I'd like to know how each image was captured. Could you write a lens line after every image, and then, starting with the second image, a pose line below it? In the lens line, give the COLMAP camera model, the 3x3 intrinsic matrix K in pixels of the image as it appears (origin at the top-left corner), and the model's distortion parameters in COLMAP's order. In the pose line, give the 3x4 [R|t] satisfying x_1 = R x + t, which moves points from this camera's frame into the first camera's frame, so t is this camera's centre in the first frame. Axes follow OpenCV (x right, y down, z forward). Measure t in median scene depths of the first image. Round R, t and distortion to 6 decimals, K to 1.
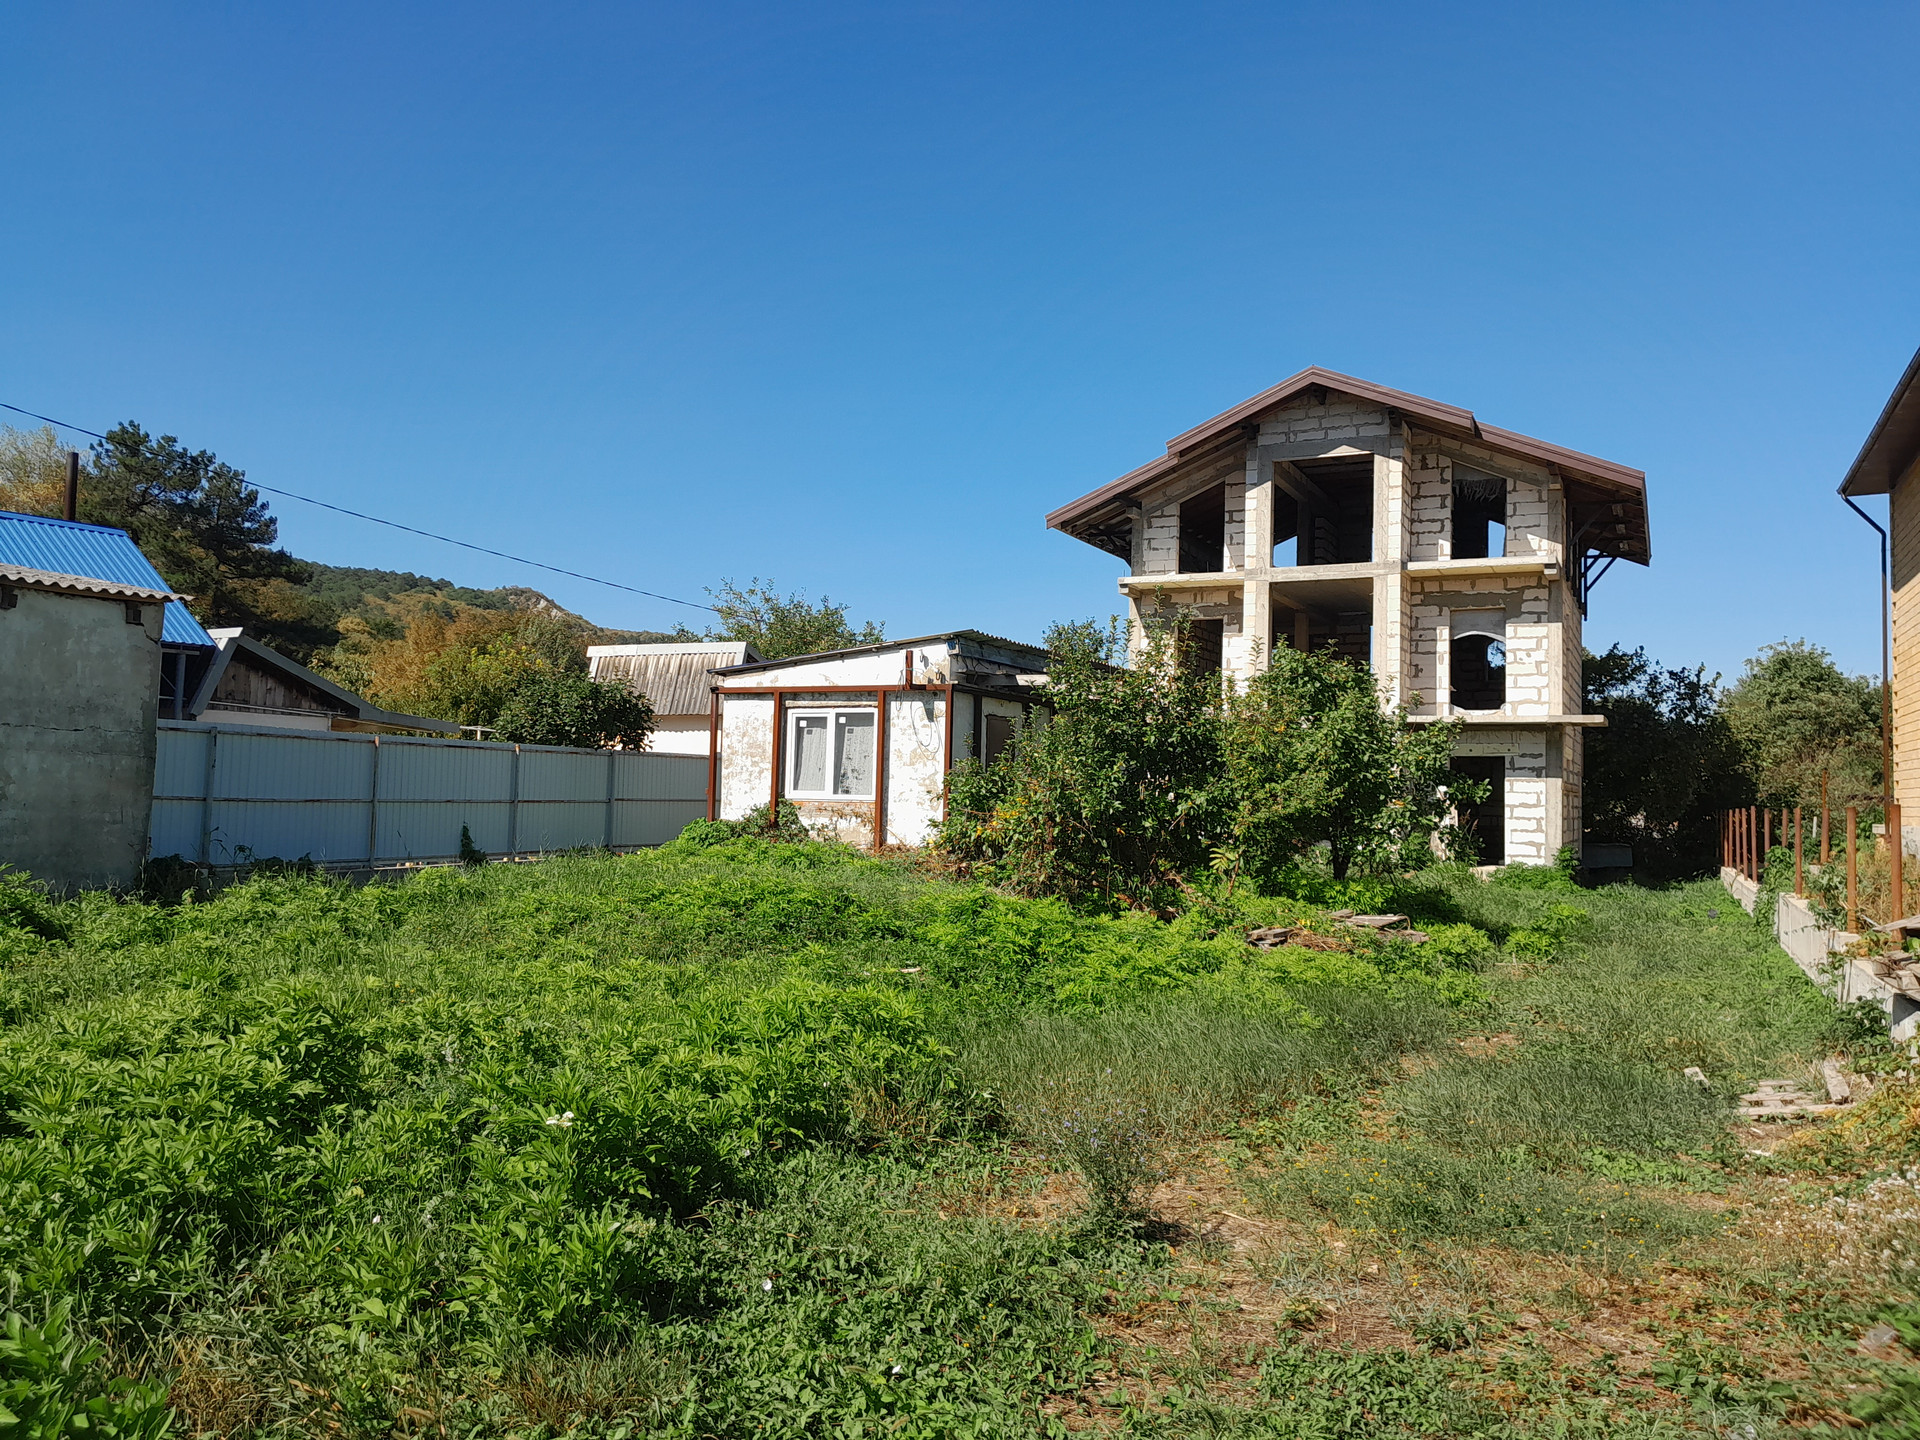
lens RADIAL K [[1443.0, 0, 956.8], [0, 1443.0, 748.9], [0, 0, 1]] dist [0.001508, 0.000186]
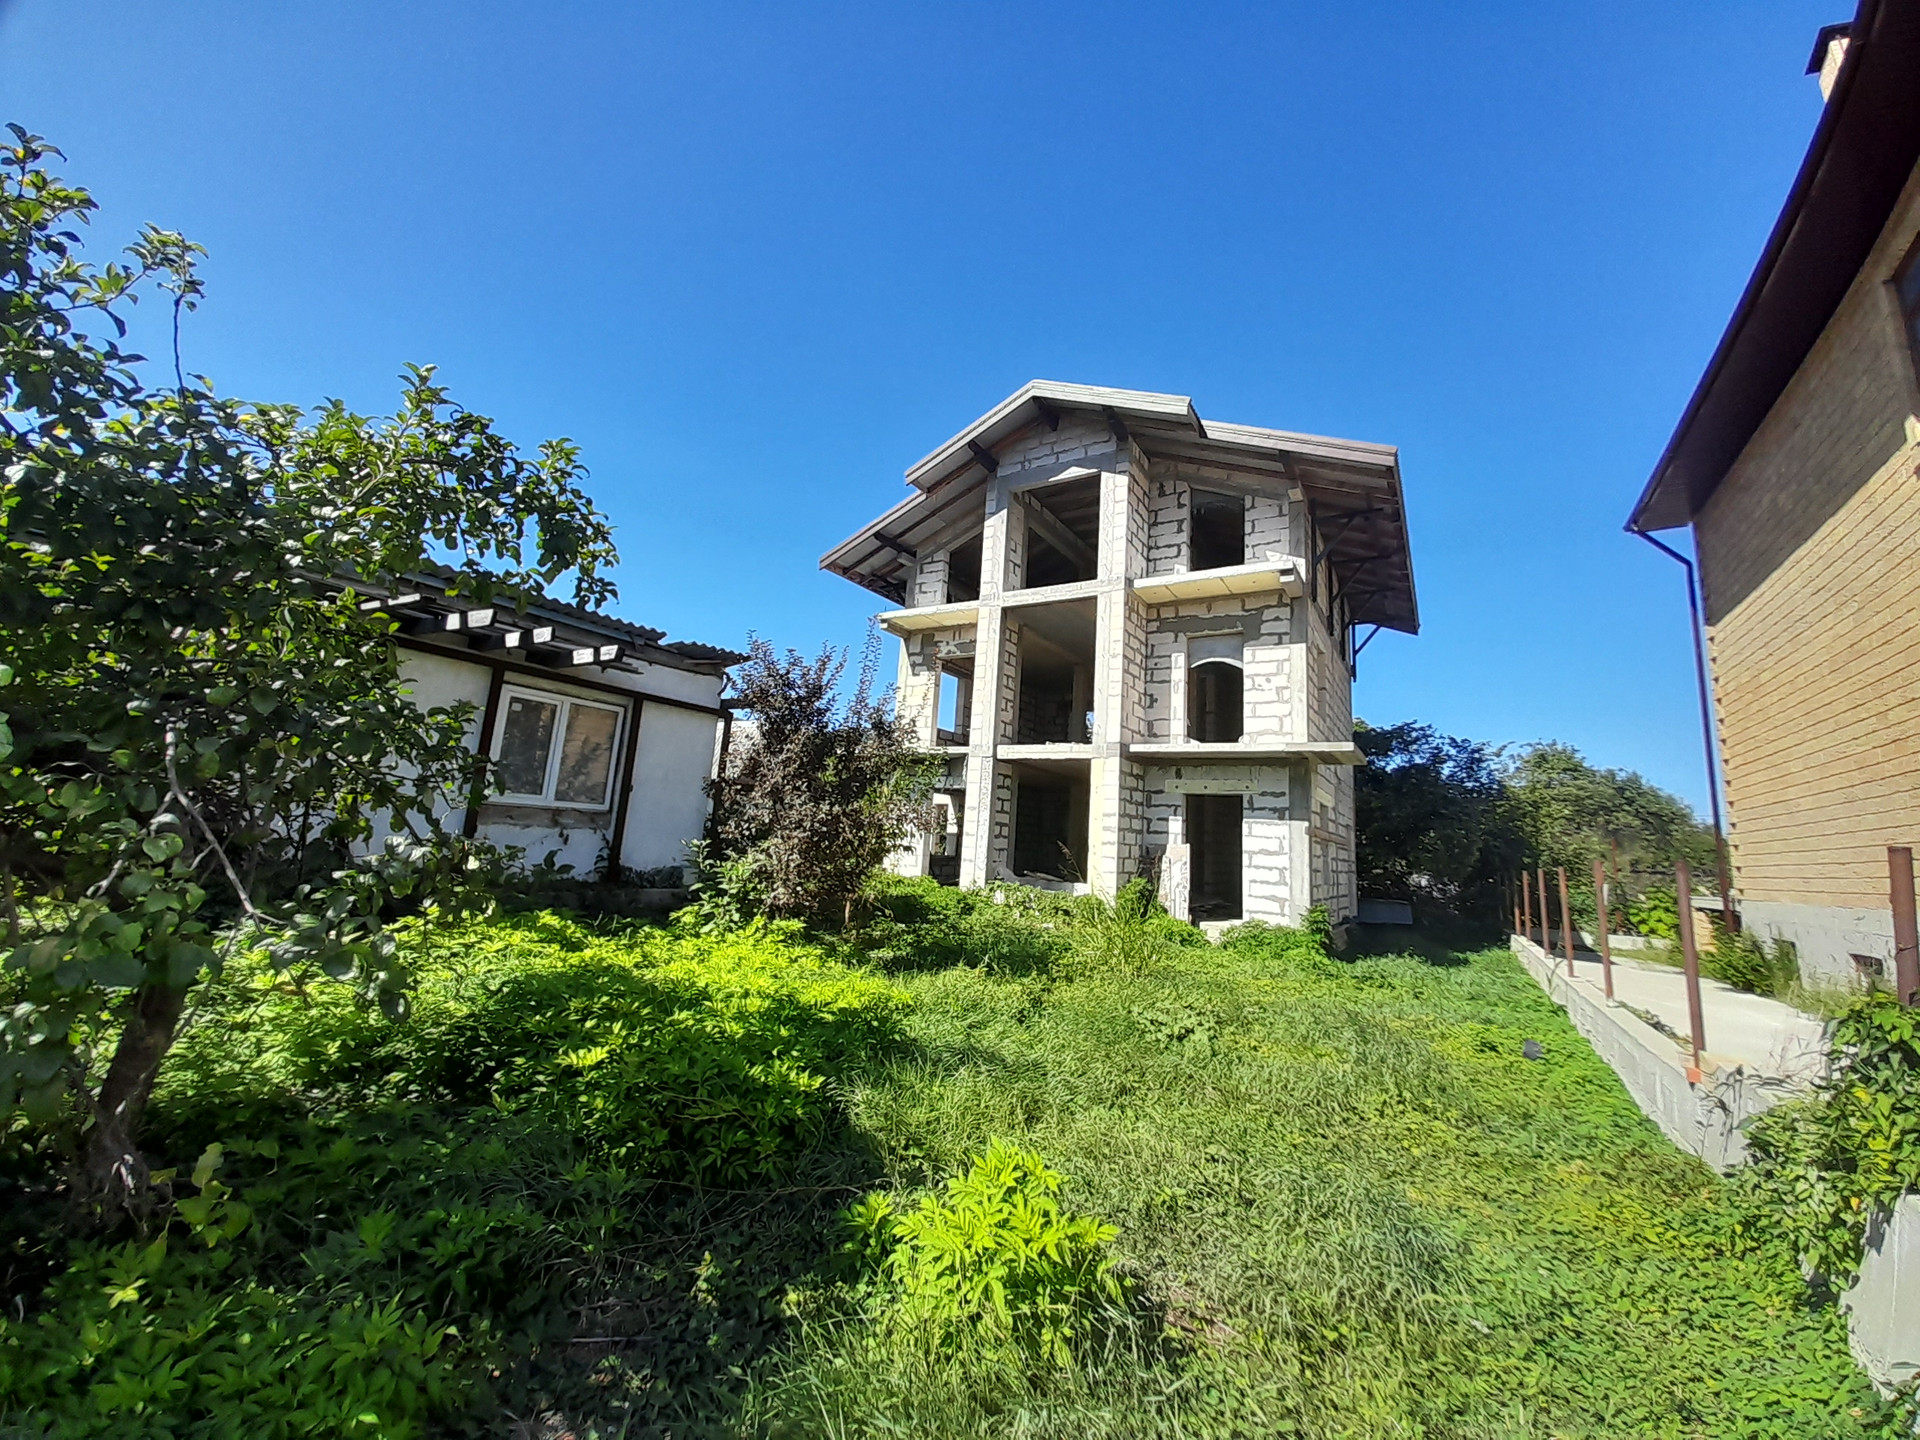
lens RADIAL K [[756.8, 0, 963.3], [0, 756.8, 702.9], [0, 0, 1]] dist [0.022460, -0.015904]
pose [[0.993359, 0.032398, -0.110397, 0.256871], [-0.048278, 0.988347, -0.144356, 0.024788], [0.104434, 0.148727, 0.983348, 0.513466]]
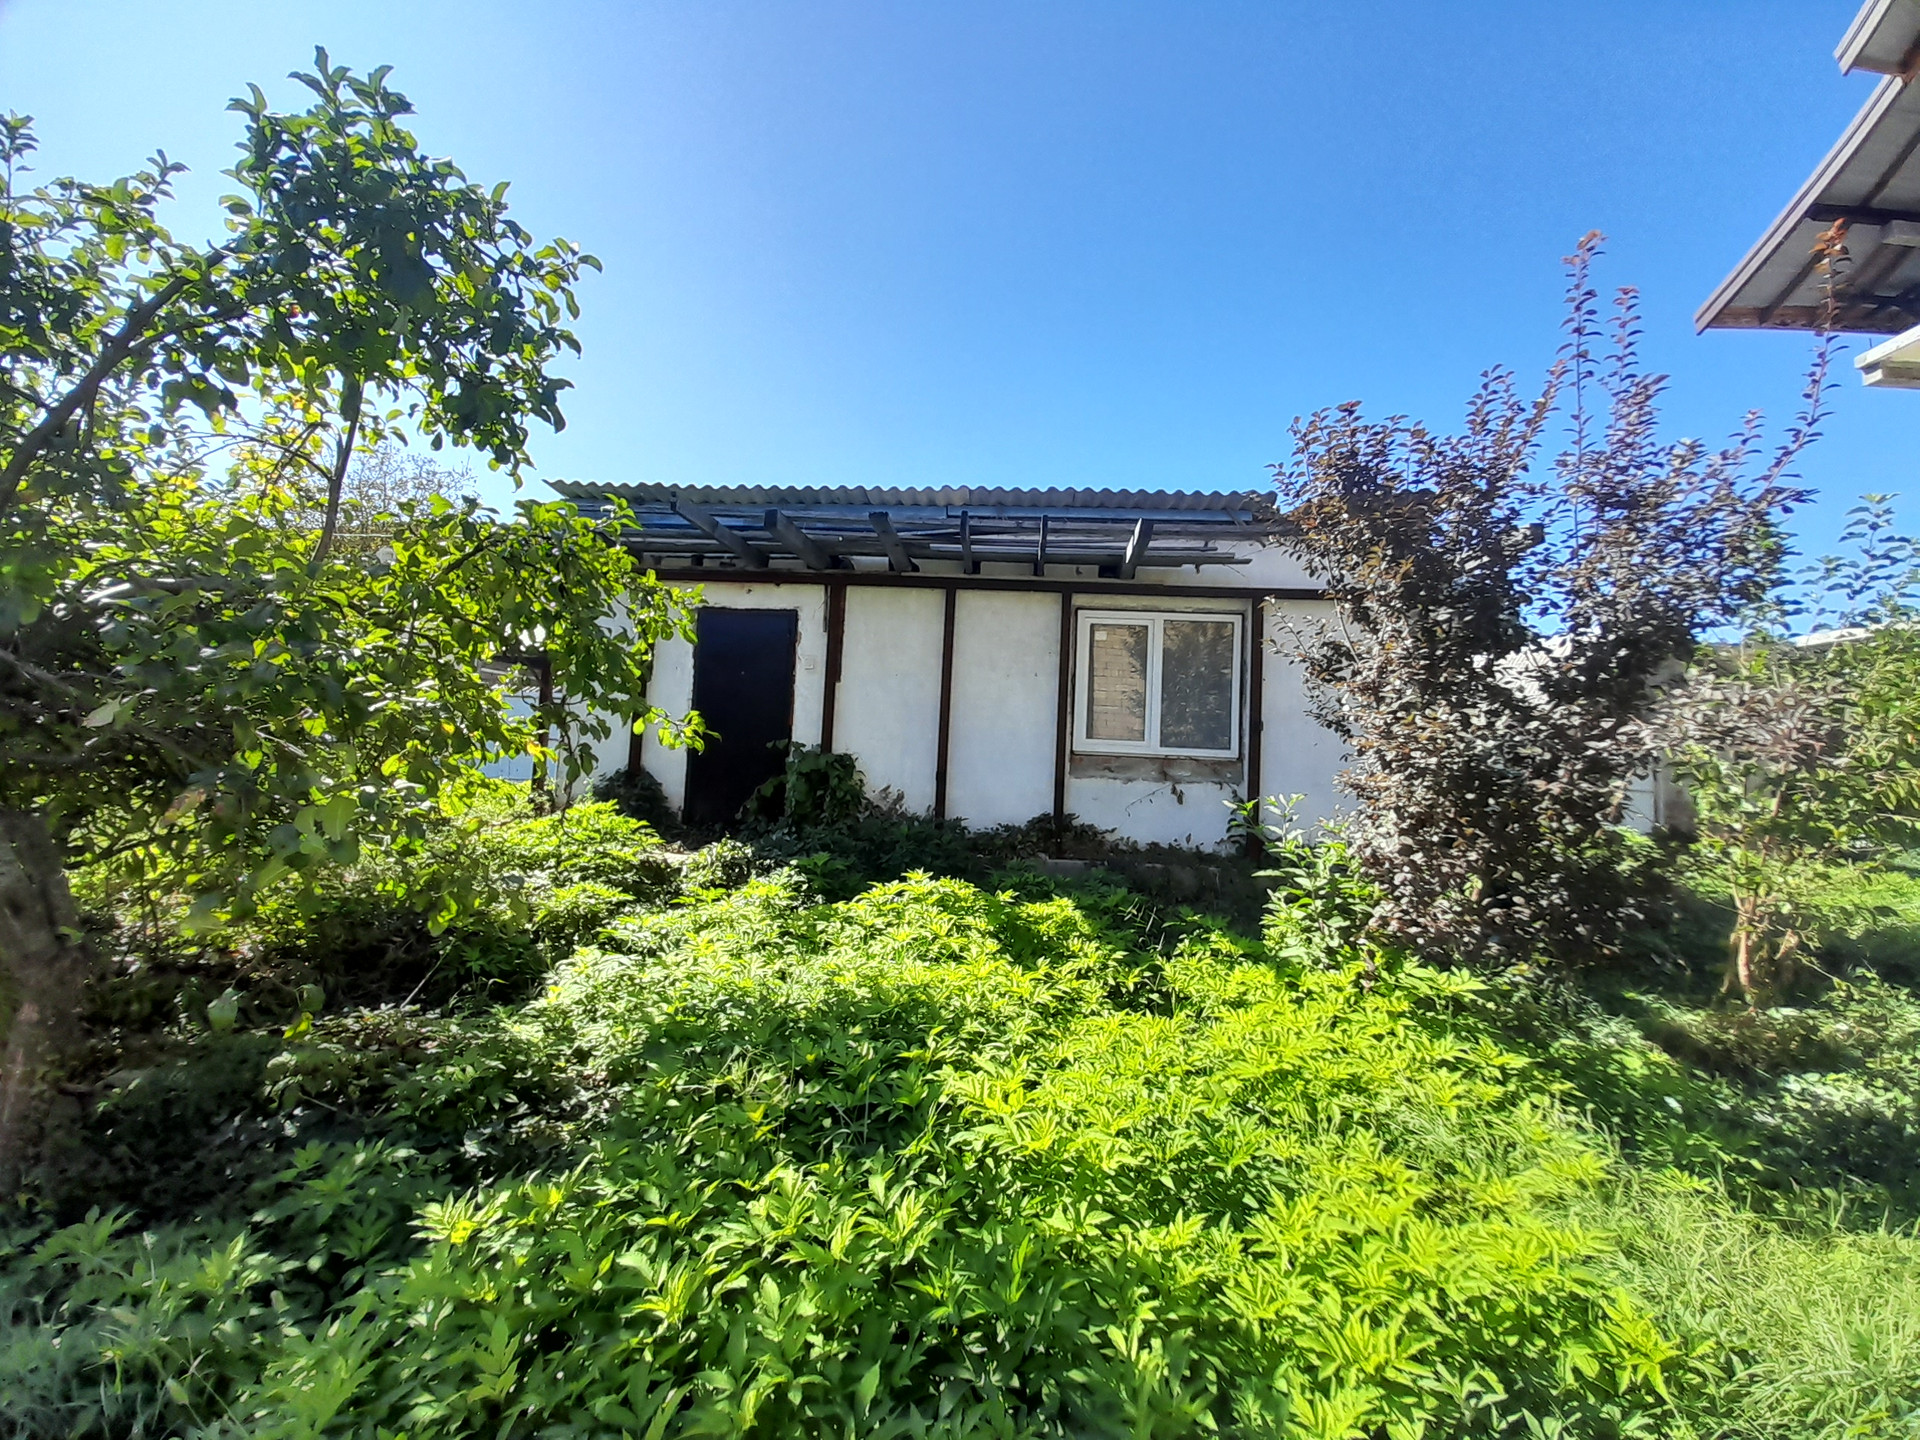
lens RADIAL K [[756.8, 0, 963.3], [0, 756.8, 702.9], [0, 0, 1]] dist [0.022460, -0.015904]
pose [[0.370681, -0.060581, -0.926782, 0.258283], [-0.008116, 0.997621, -0.068458, 0.030175], [0.928725, 0.032898, 0.369307, 0.654792]]
